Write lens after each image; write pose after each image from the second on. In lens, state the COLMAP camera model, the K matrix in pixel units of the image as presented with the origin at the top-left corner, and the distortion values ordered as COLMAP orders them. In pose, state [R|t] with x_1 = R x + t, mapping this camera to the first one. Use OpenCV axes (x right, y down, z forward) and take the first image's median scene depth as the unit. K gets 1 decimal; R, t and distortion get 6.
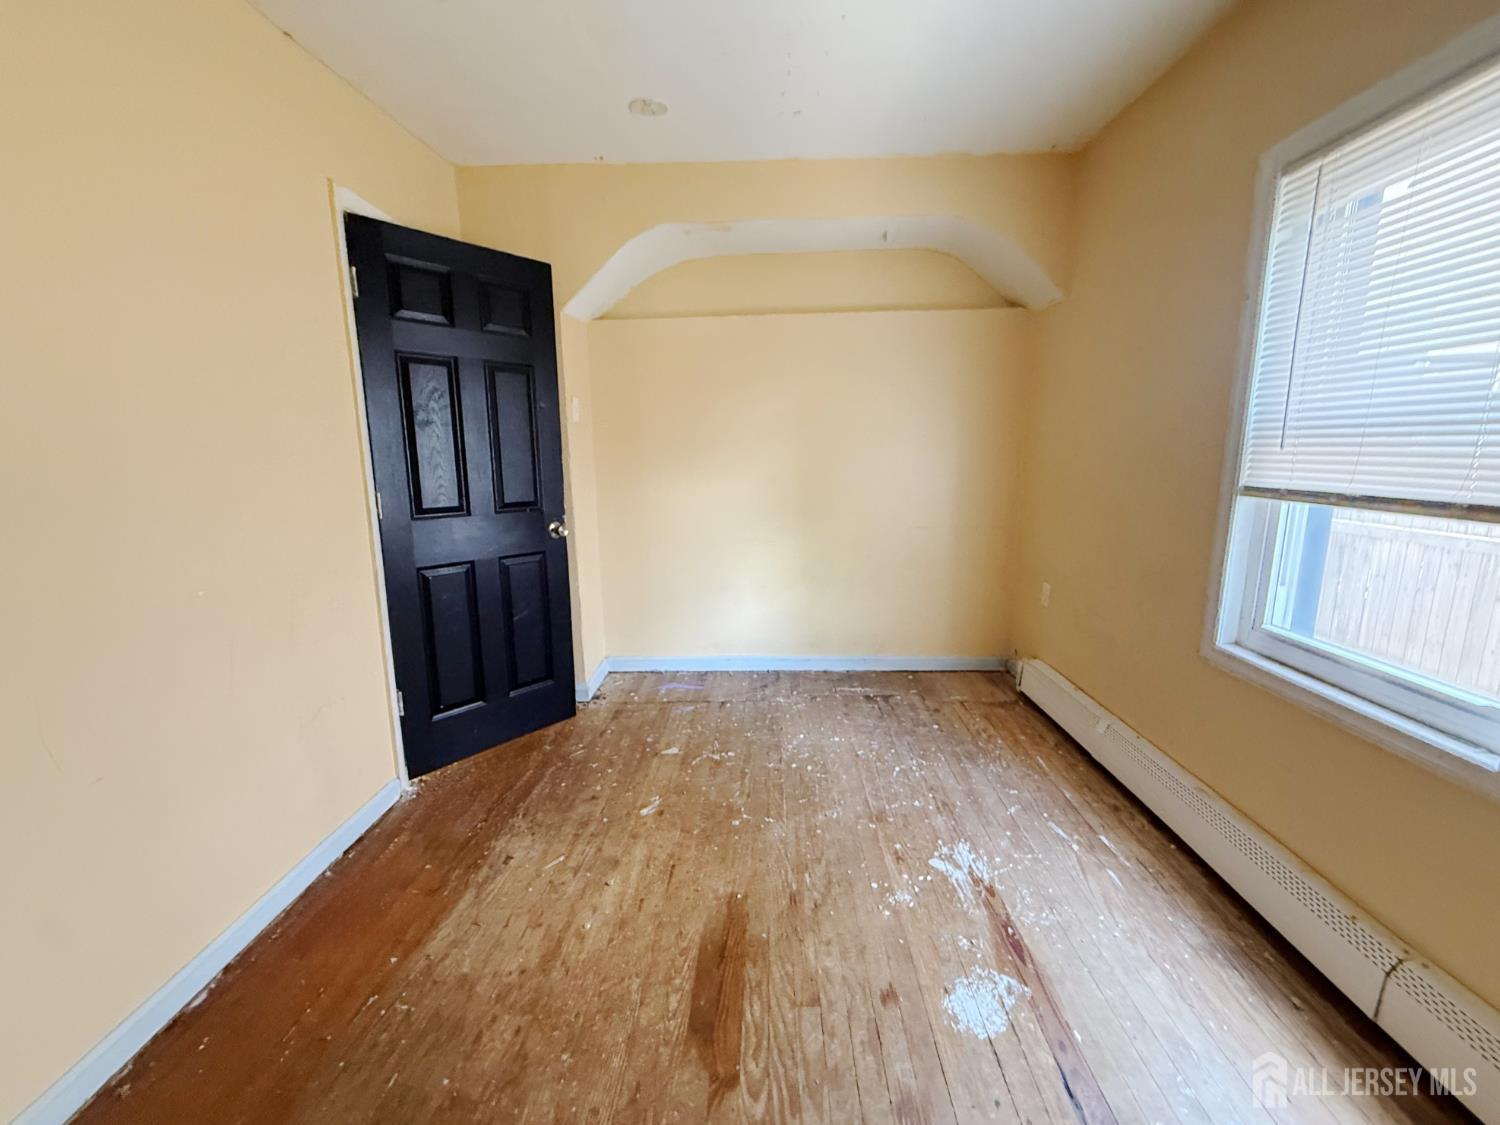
lens RADIAL K [[617.3, 0, 750.4], [0, 617.3, 559.5], [0, 0, 1]] dist [-0.000223, -0.000126]
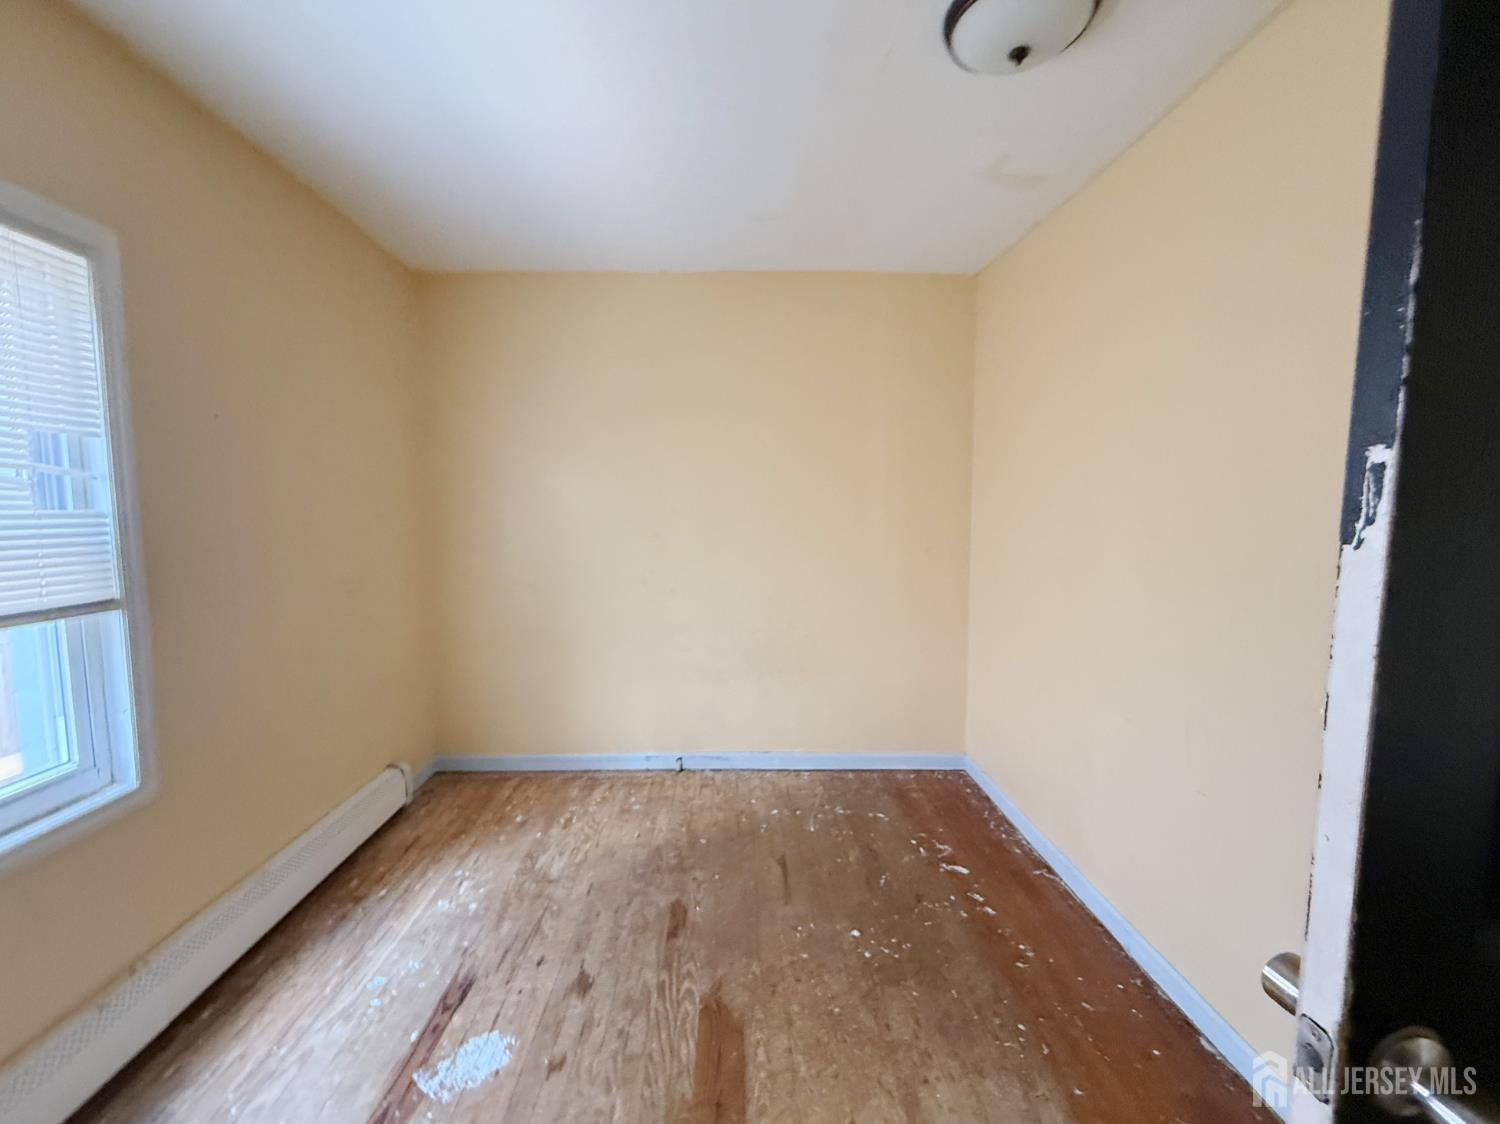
lens RADIAL K [[617.3, 0, 750.4], [0, 617.3, 559.0], [0, 0, 1]] dist [-0.000223, -0.000126]
pose [[-0.997934, 0.020346, -0.060946, -0.060218], [0.003759, 0.965401, 0.260741, -0.407864], [0.064142, 0.259973, -0.963483, 1.881497]]
